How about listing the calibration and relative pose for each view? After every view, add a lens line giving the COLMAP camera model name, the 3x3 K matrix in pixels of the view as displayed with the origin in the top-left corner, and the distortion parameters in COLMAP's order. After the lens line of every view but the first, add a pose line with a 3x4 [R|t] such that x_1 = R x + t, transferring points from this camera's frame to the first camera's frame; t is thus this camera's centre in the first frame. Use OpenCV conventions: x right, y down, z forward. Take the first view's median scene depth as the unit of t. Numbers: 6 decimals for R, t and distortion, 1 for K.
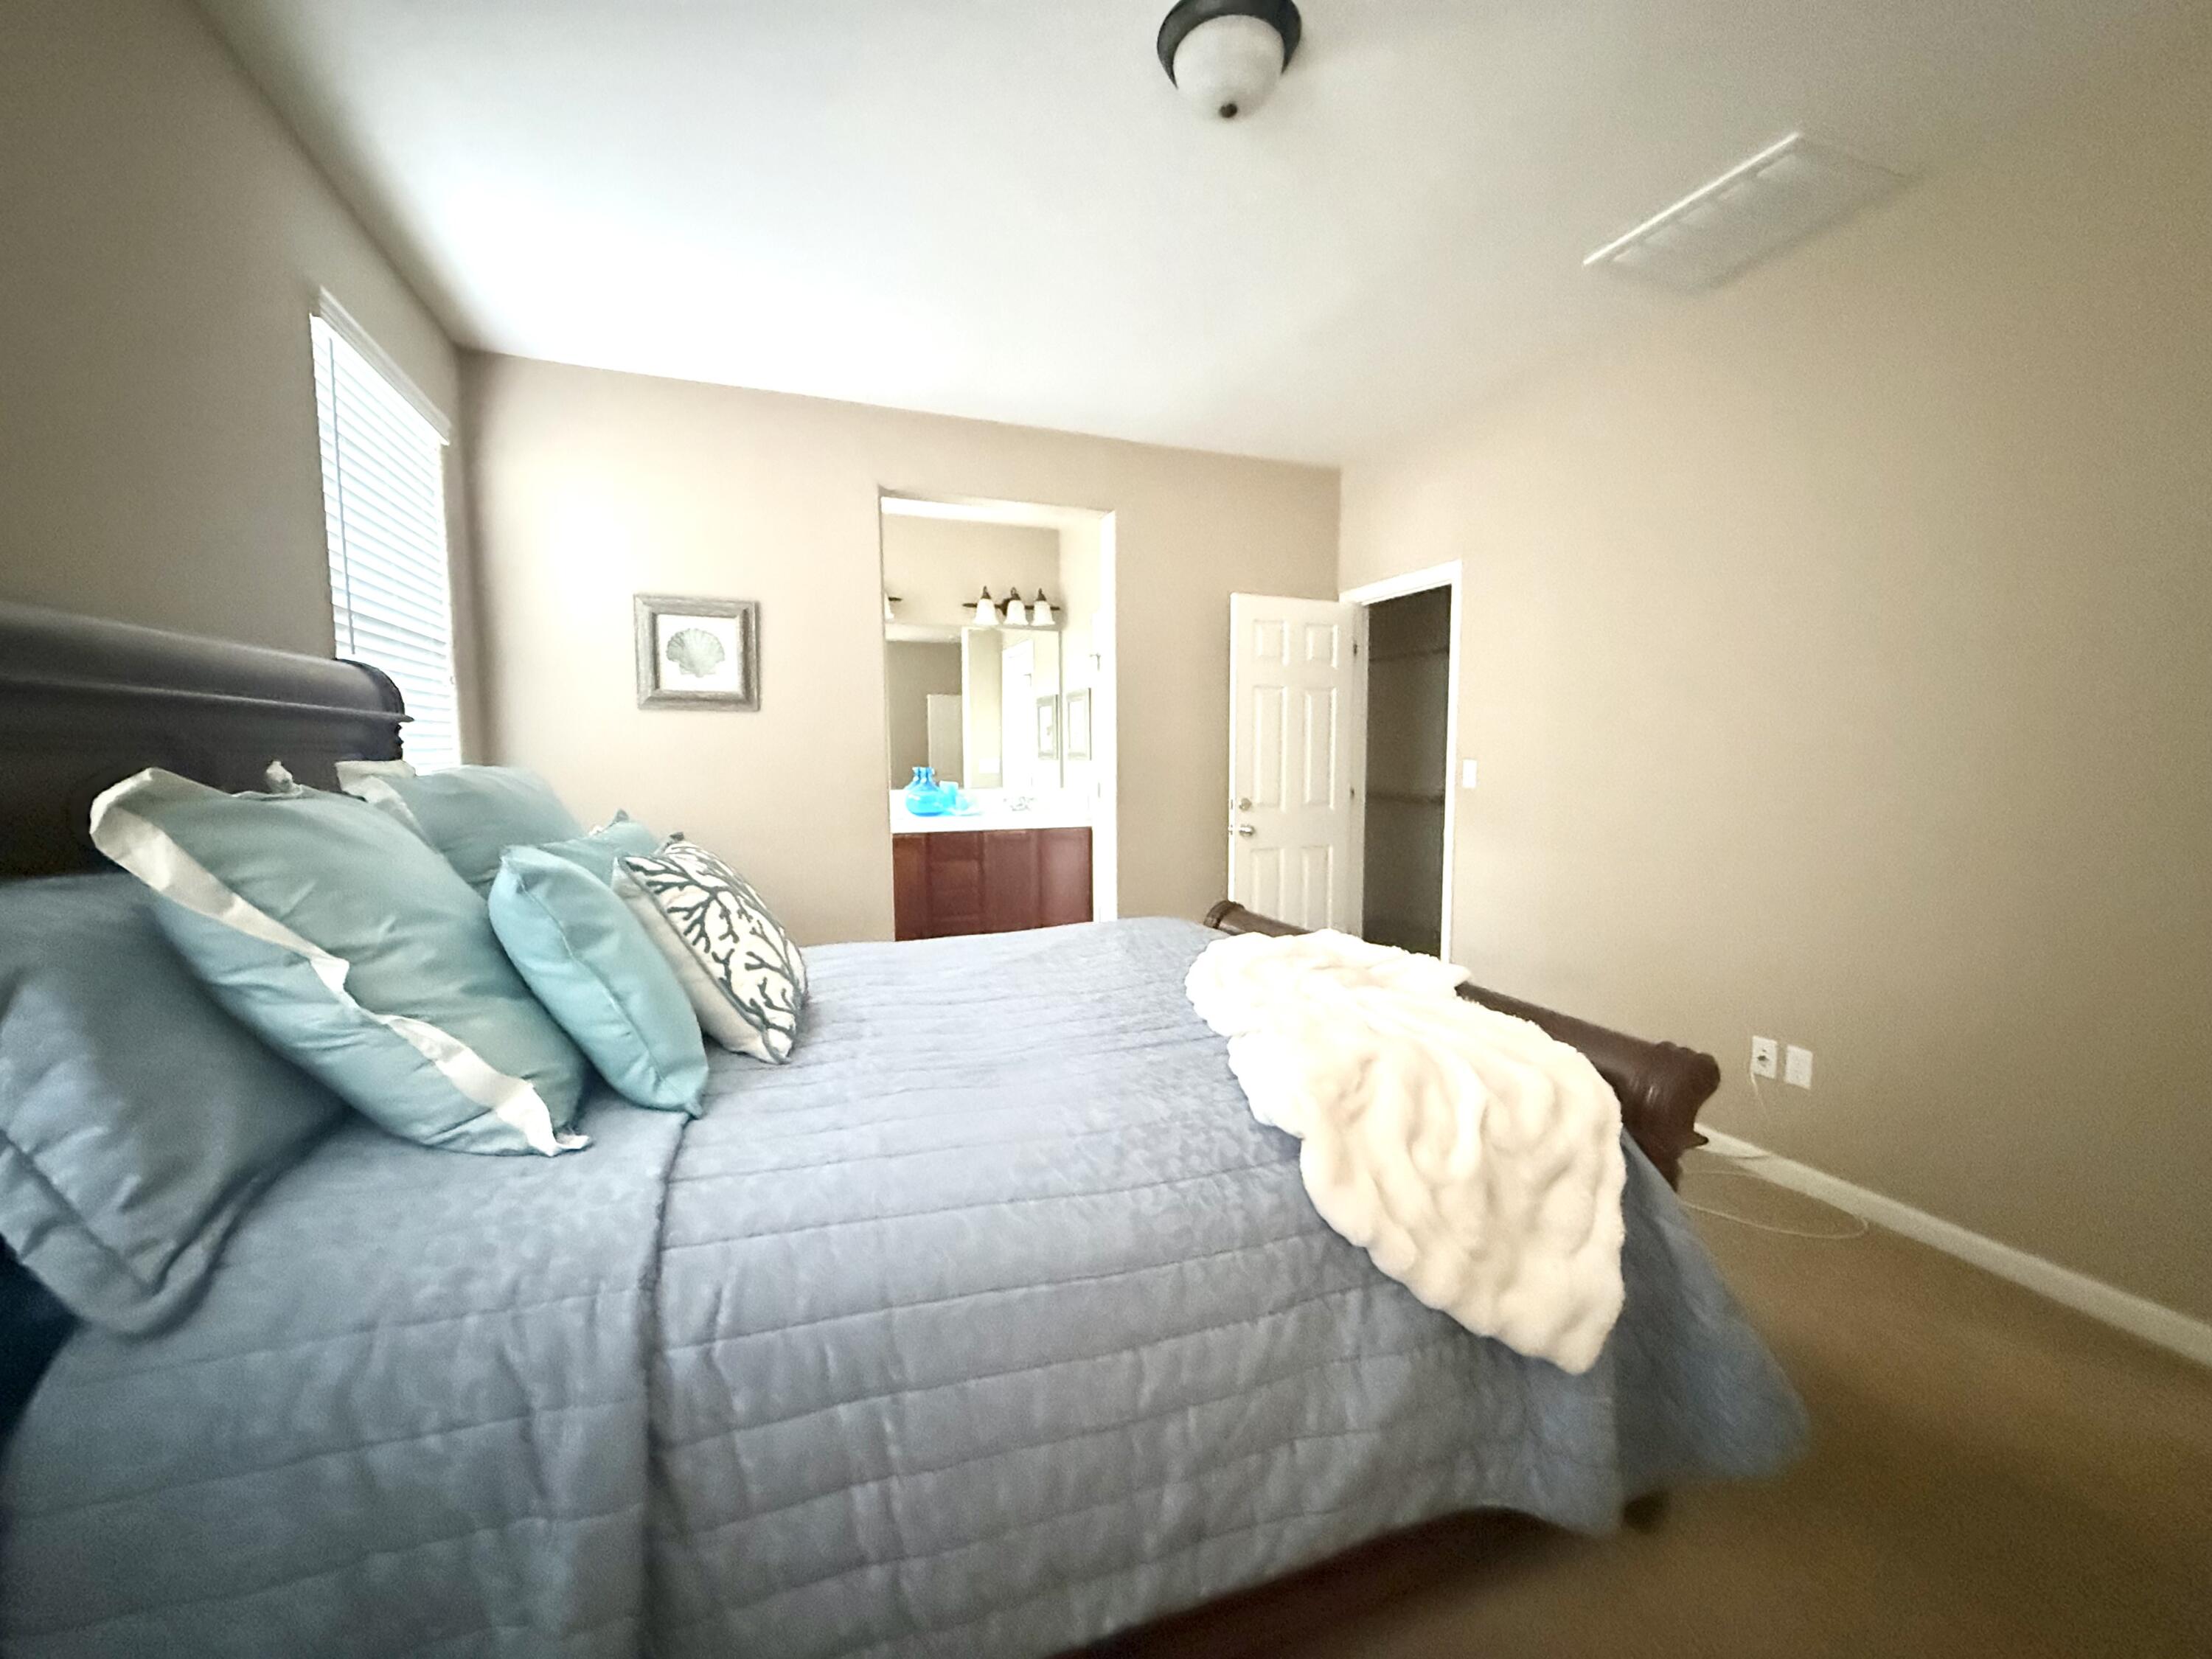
lens RADIAL K [[877.8, 0, 1117.3], [0, 877.8, 824.3], [0, 0, 1]] dist [-0.002264, 0.001189]
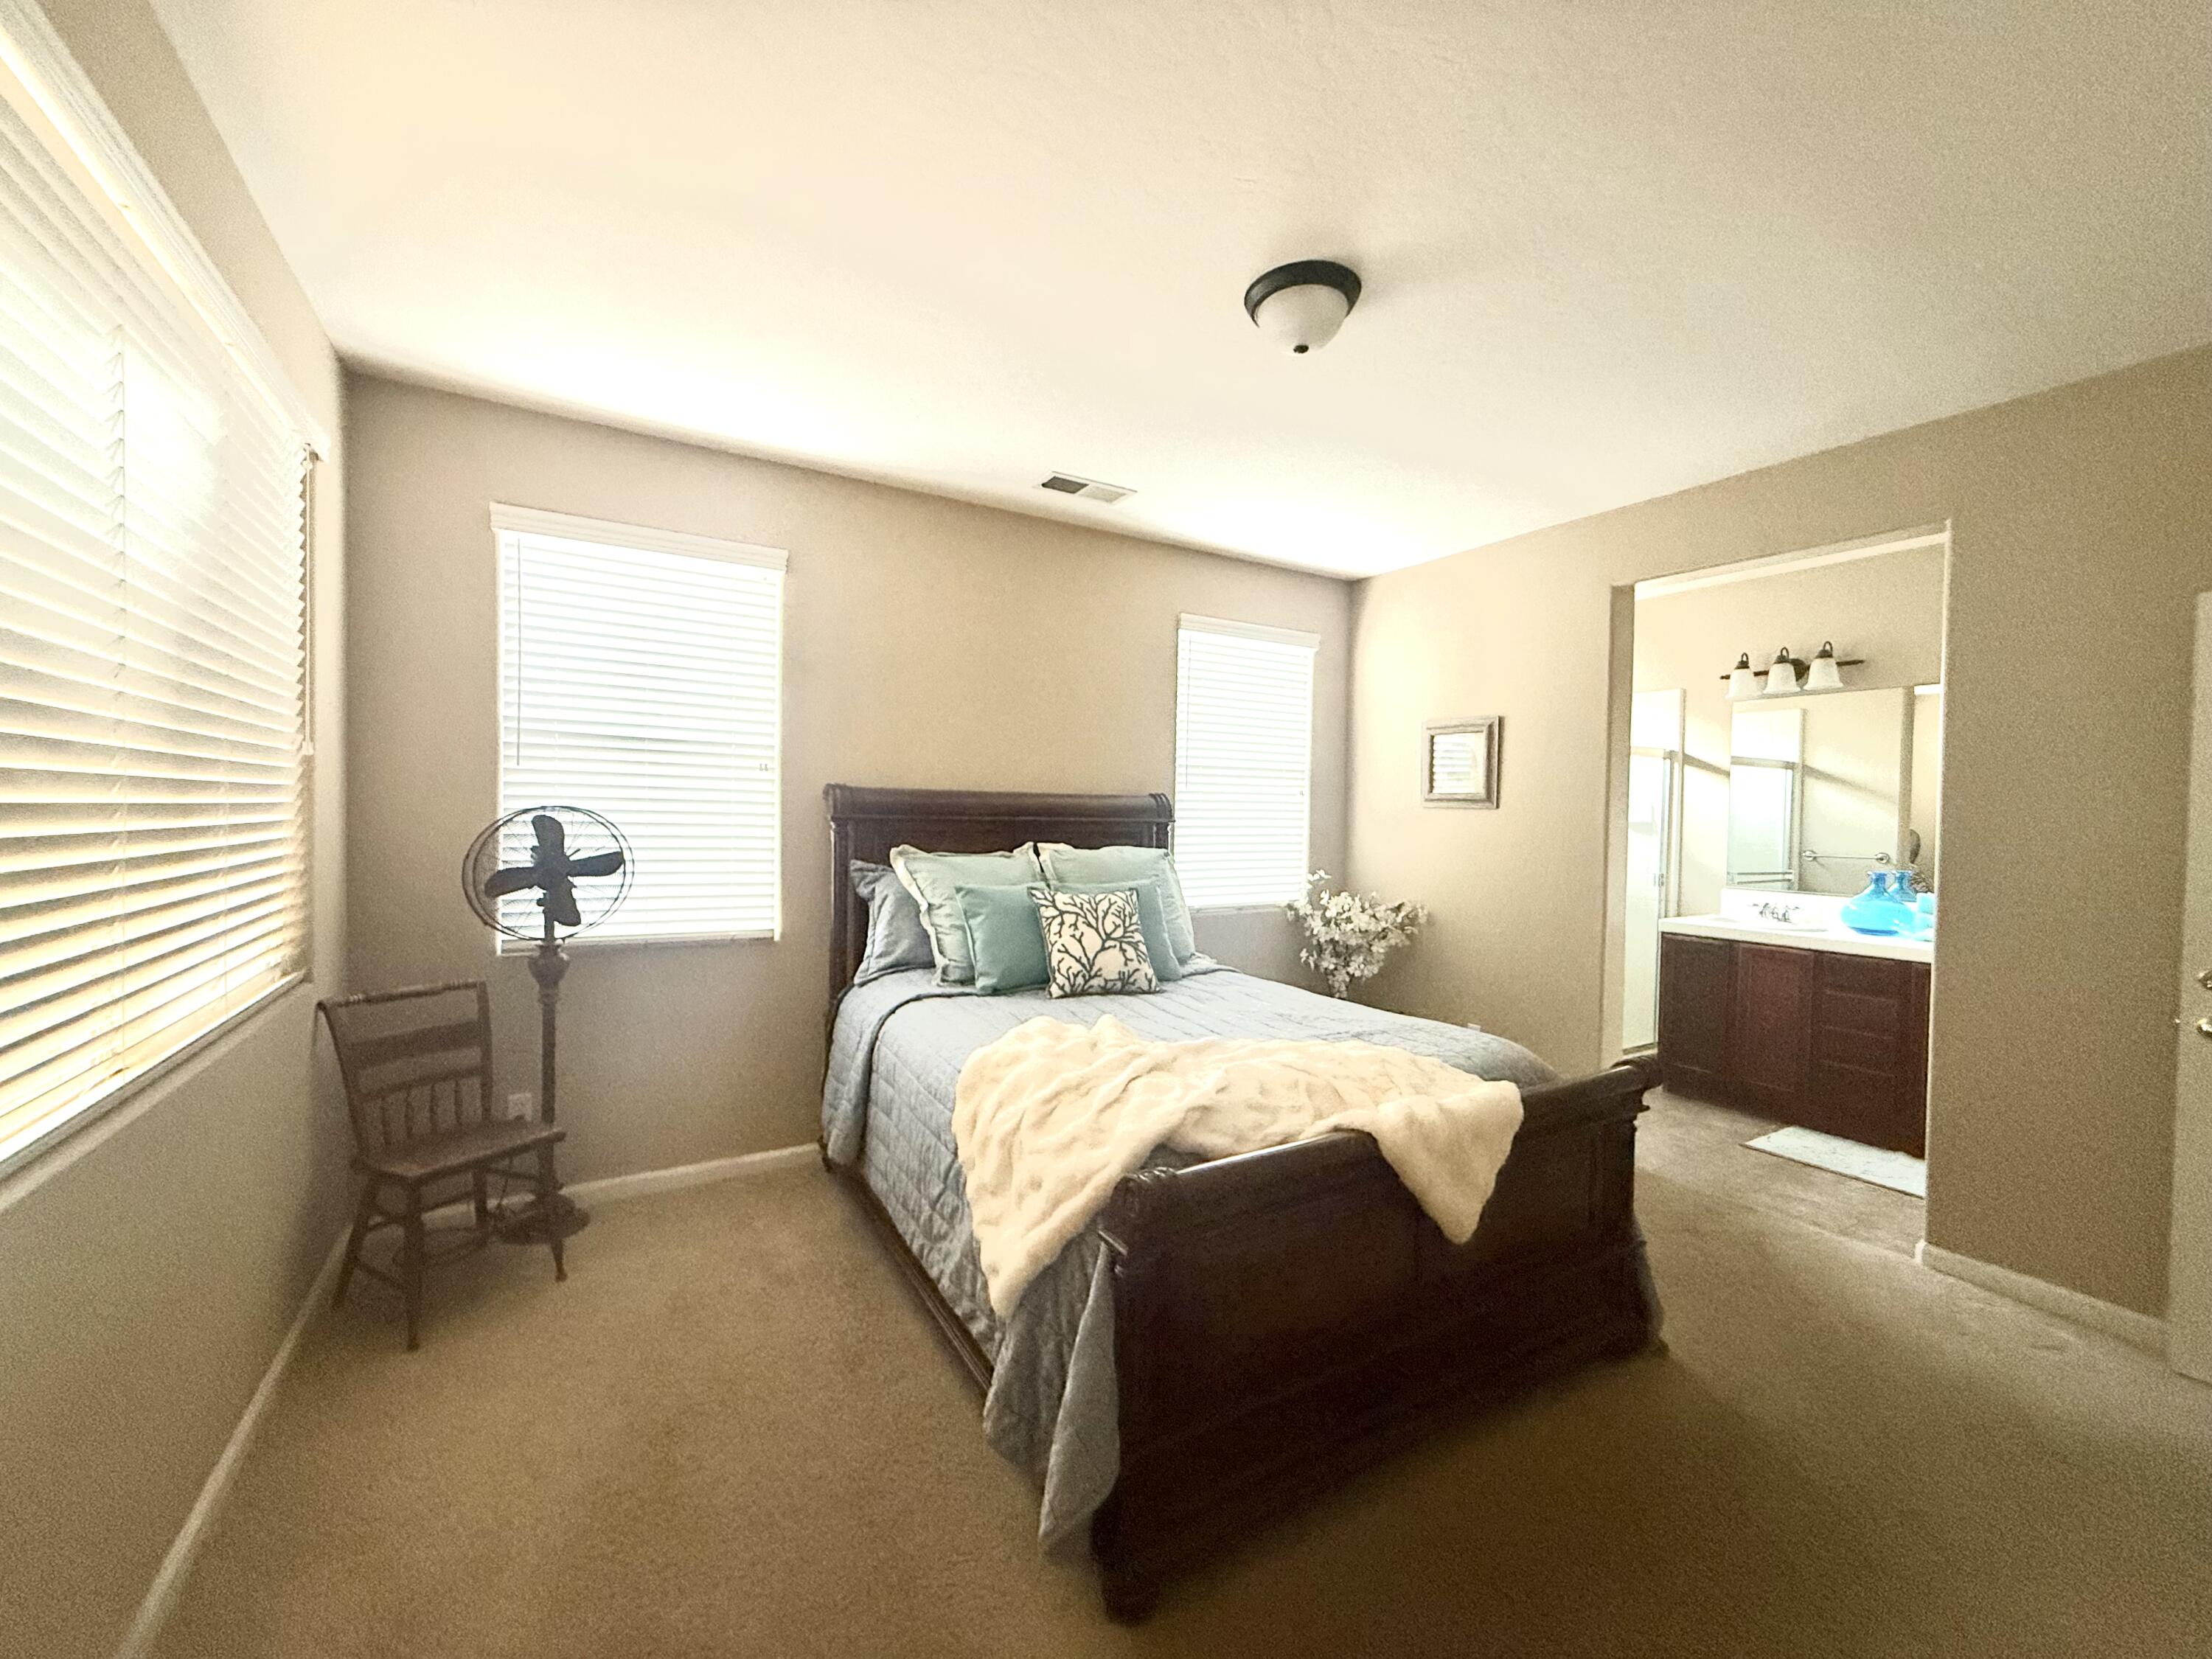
lens RADIAL K [[877.8, 0, 1108.2], [0, 877.8, 832.0], [0, 0, 1]] dist [-0.002264, 0.001189]
pose [[0.124870, 0.014900, -0.992061, 0.682572], [-0.095616, 0.995414, 0.002915, -0.053864], [0.987555, 0.094493, 0.125722, 0.358845]]
